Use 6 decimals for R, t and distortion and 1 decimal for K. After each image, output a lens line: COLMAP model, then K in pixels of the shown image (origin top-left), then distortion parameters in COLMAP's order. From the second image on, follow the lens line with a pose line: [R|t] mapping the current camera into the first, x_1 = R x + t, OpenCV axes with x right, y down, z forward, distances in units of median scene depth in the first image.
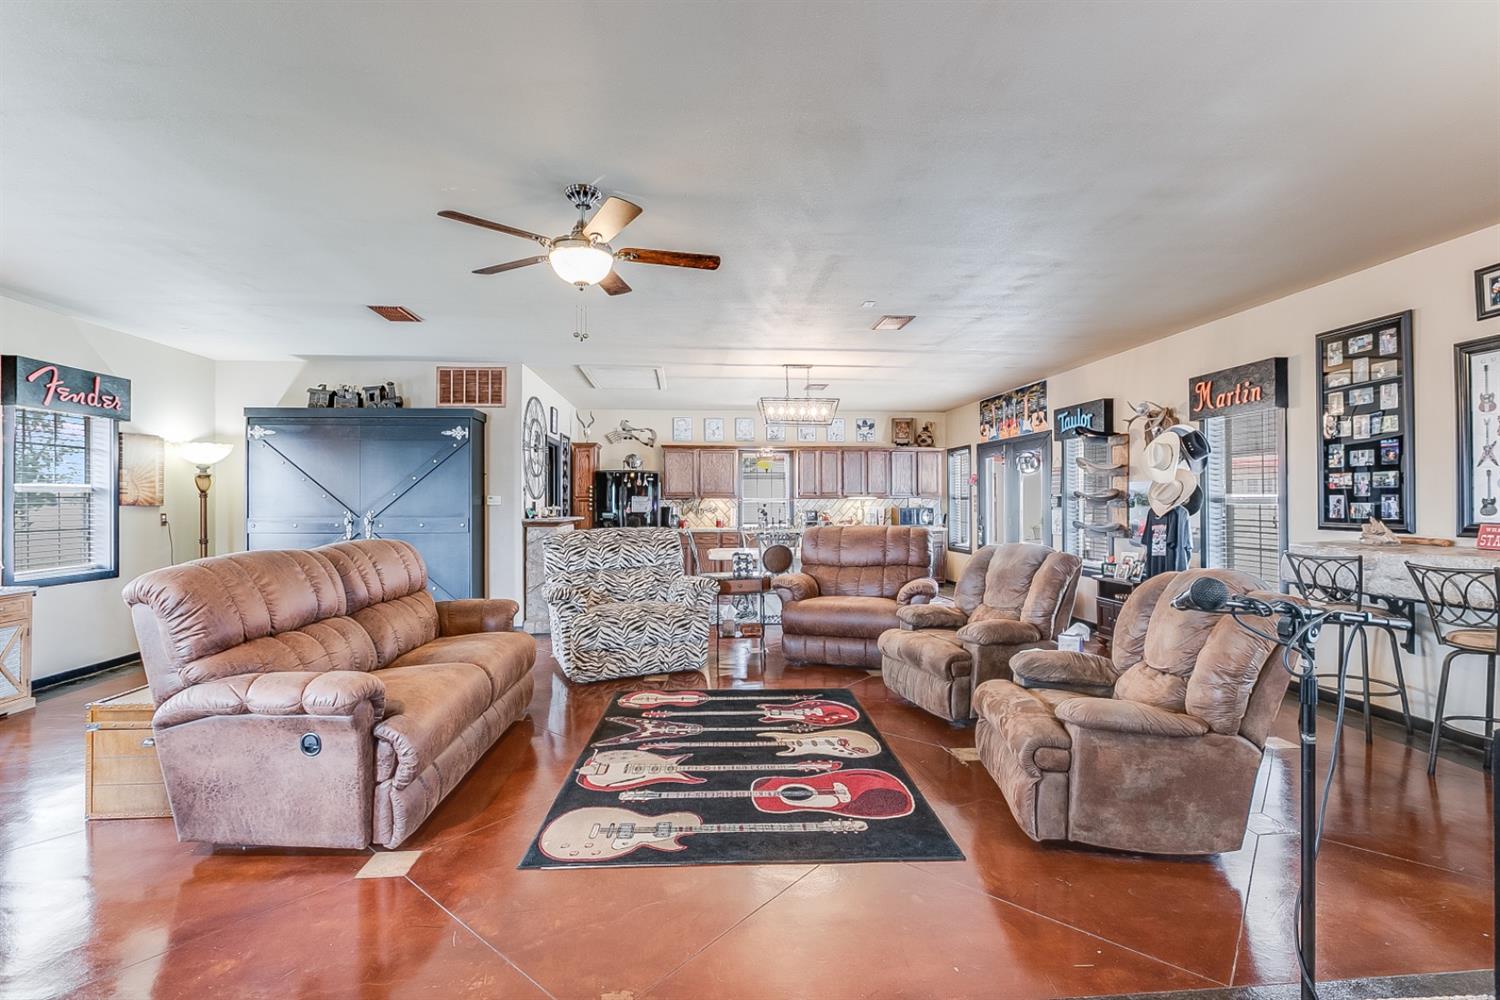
lens RADIAL K [[689.5, 0, 747.7], [0, 689.5, 496.6], [0, 0, 1]] dist [-0.070303, 0.039390]
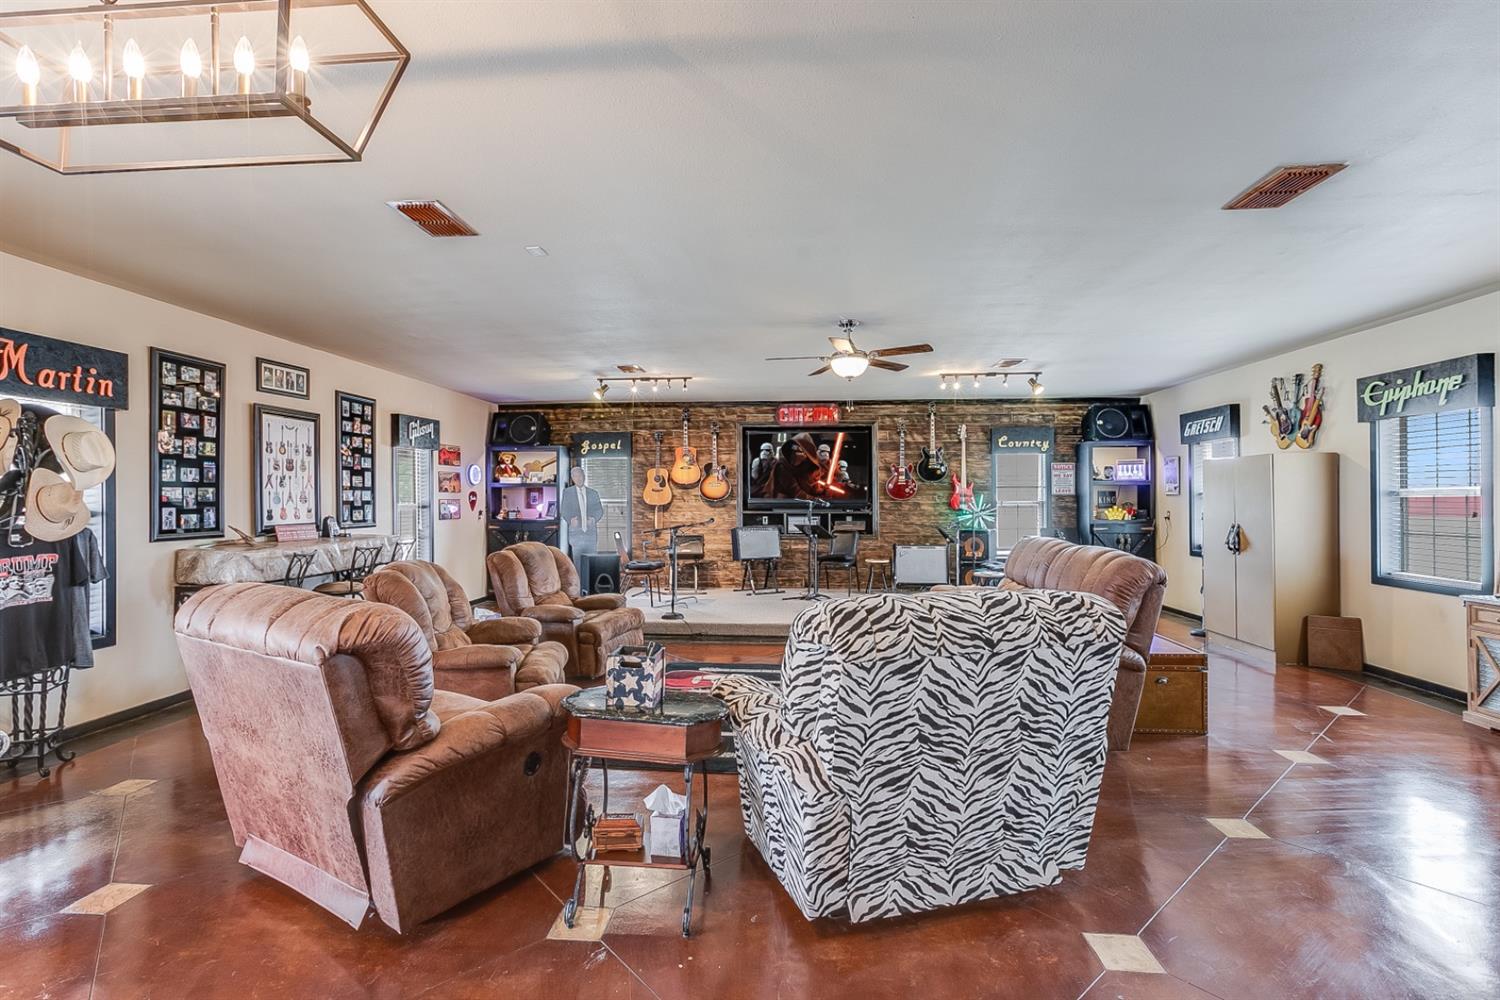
lens RADIAL K [[689.5, 0, 747.7], [0, 689.5, 496.6], [0, 0, 1]] dist [-0.070303, 0.039390]
pose [[-0.988693, 0.009530, 0.149649, -0.184273], [0.008518, 0.999936, -0.007405, -0.004441], [-0.149710, -0.006047, -0.988711, 1.955578]]
